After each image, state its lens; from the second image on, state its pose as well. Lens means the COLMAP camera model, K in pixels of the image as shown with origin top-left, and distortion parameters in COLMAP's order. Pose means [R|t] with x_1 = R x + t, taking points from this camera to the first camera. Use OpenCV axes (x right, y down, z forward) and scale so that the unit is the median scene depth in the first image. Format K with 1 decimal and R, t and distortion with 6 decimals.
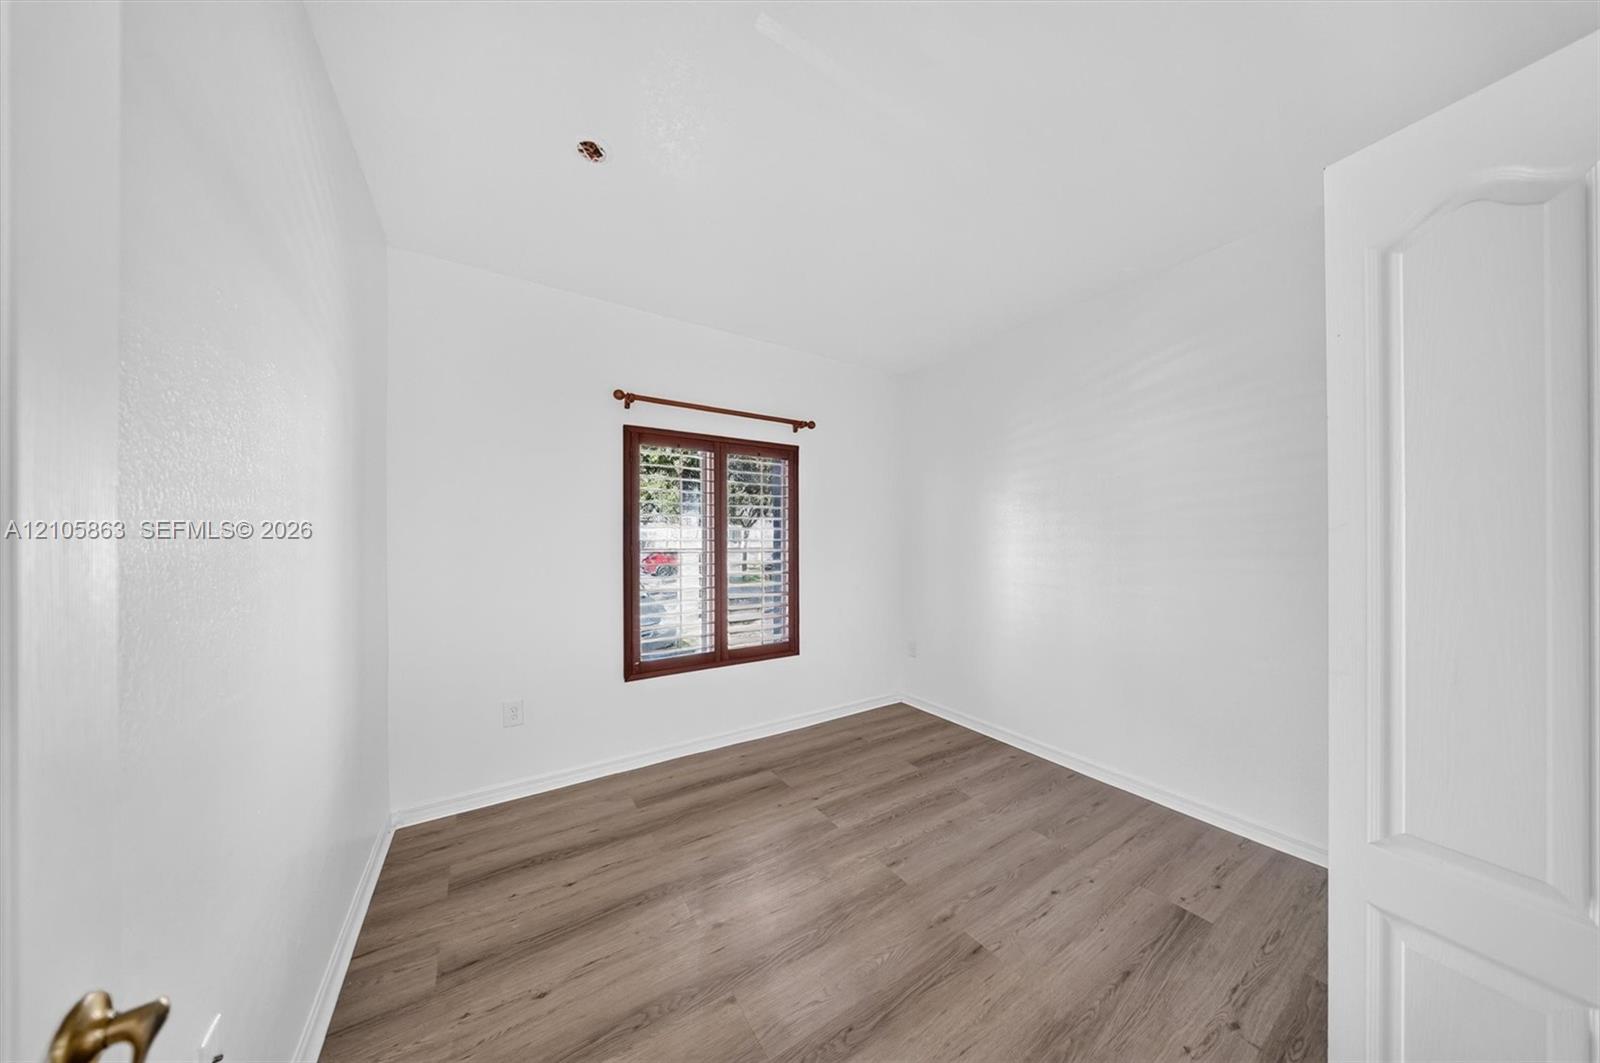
lens RADIAL K [[482.8, 0, 793.3], [0, 482.8, 534.3], [0, 0, 1]] dist [0.000037, -0.000028]
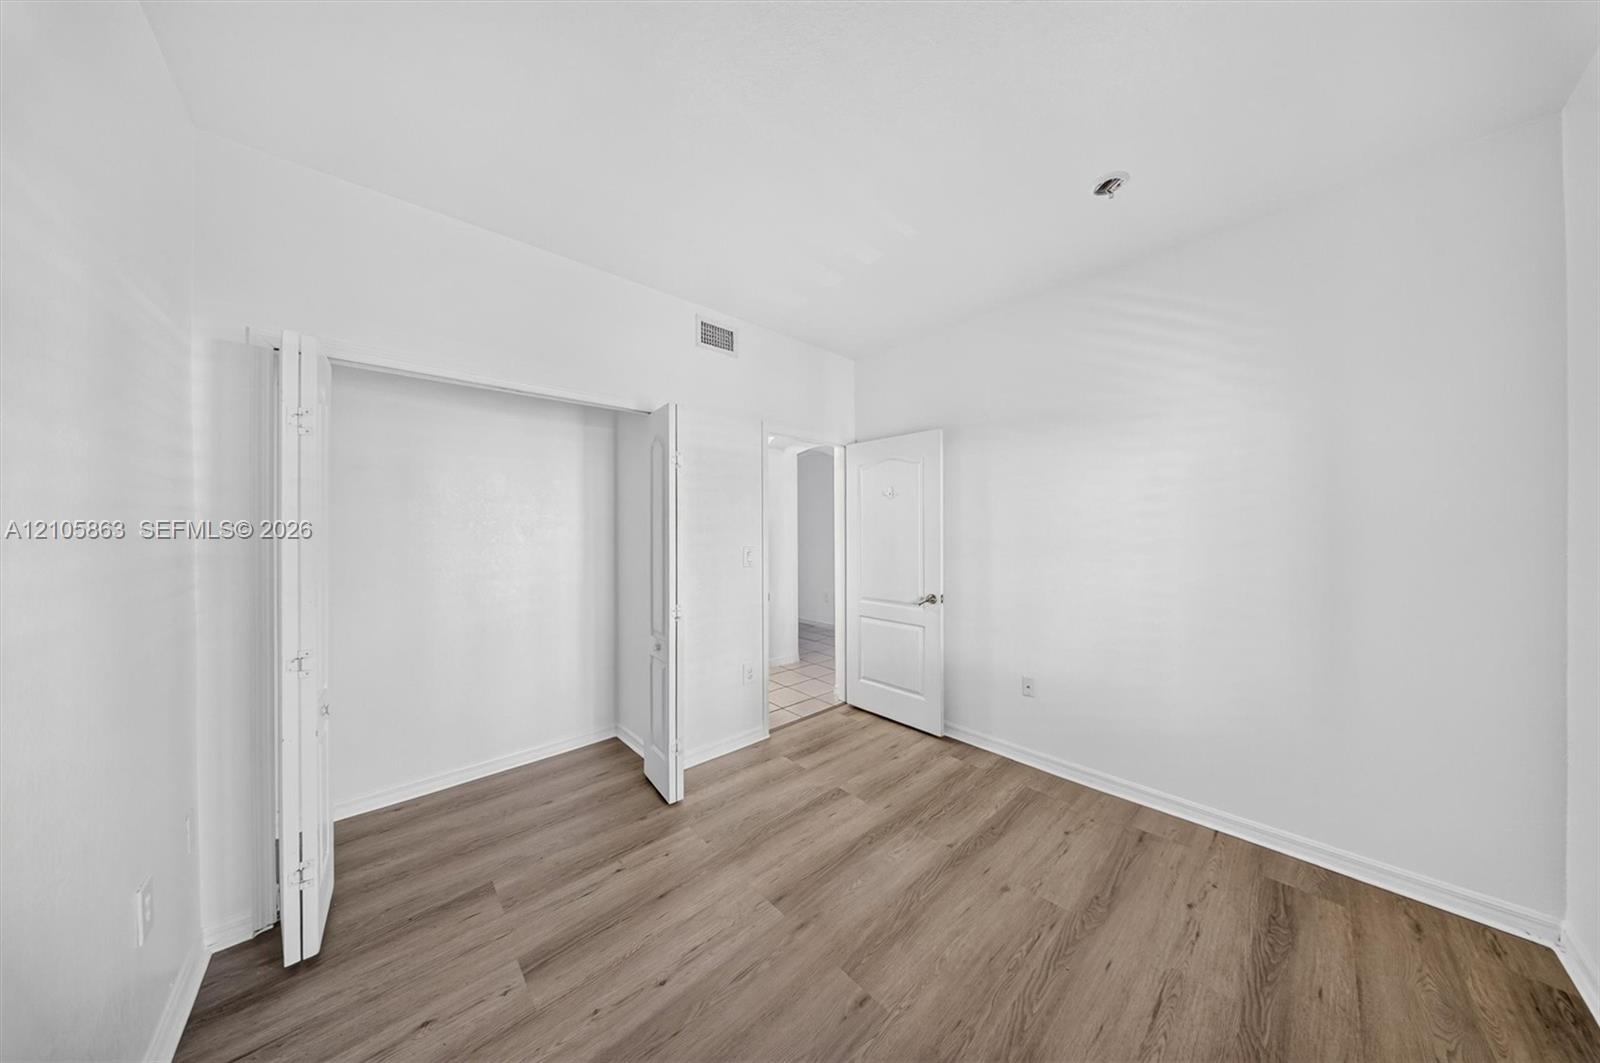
lens RADIAL K [[482.8, 0, 793.3], [0, 482.8, 534.3], [0, 0, 1]] dist [0.000037, -0.000028]
pose [[-0.983968, 0.011144, -0.177995, 0.476938], [0.010264, 0.999930, 0.005867, -0.006833], [0.178048, 0.003946, -0.984014, 1.881970]]
